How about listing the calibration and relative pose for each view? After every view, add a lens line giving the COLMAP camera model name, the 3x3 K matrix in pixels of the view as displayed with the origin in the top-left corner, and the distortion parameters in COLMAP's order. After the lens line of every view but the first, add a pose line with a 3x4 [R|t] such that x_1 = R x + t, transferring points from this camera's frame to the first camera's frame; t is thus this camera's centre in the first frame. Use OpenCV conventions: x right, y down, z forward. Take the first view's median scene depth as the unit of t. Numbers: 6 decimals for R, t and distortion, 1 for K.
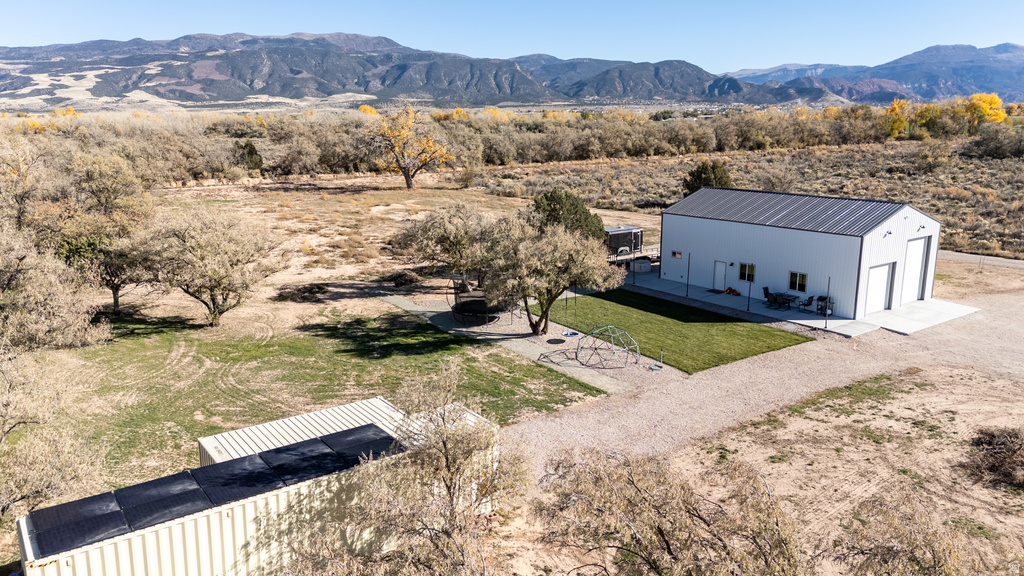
lens RADIAL K [[750.0, 0, 514.6], [0, 750.0, 284.1], [0, 0, 1]] dist [0.074755, -0.065015]
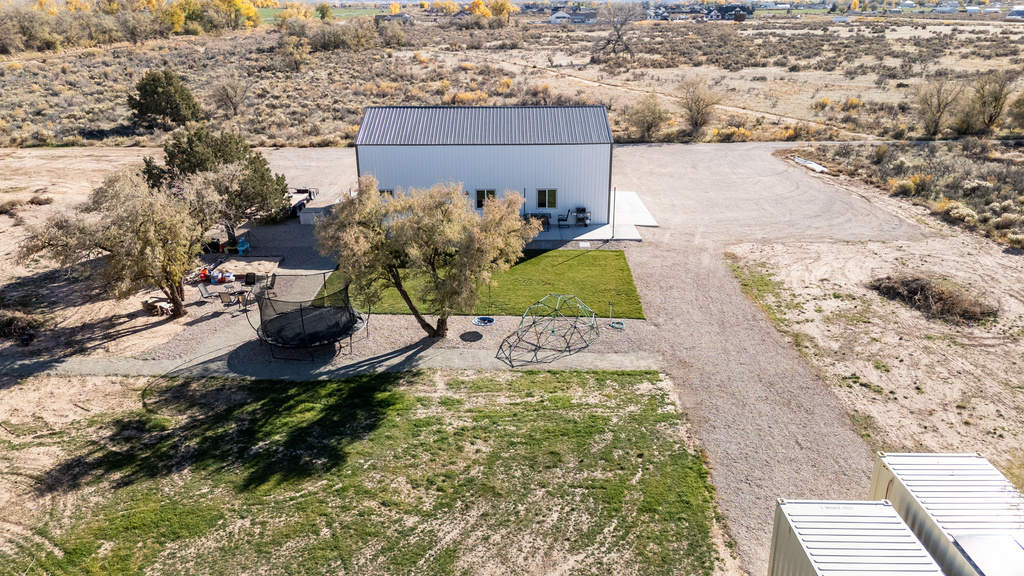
lens RADIAL K [[750.0, 0, 516.0], [0, 750.0, 285.5], [0, 0, 1]] dist [0.074755, -0.065015]
pose [[0.593202, -0.279043, 0.755146, -0.076863], [0.176595, 0.960265, 0.216115, -0.020796], [-0.785446, 0.005155, 0.618909, 0.080680]]
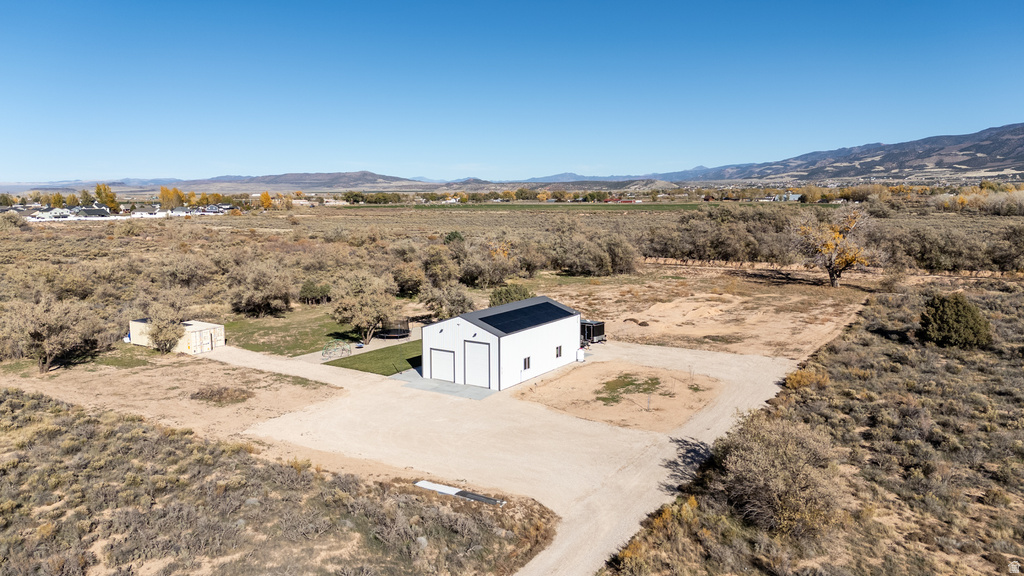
lens RADIAL K [[750.0, 0, 514.5], [0, 750.0, 280.5], [0, 0, 1]] dist [0.074755, -0.065015]
pose [[0.332509, 0.113590, -0.936234, 0.357775], [-0.196690, 0.979243, 0.048953, -0.049424], [0.922361, 0.167871, 0.347949, 0.102756]]
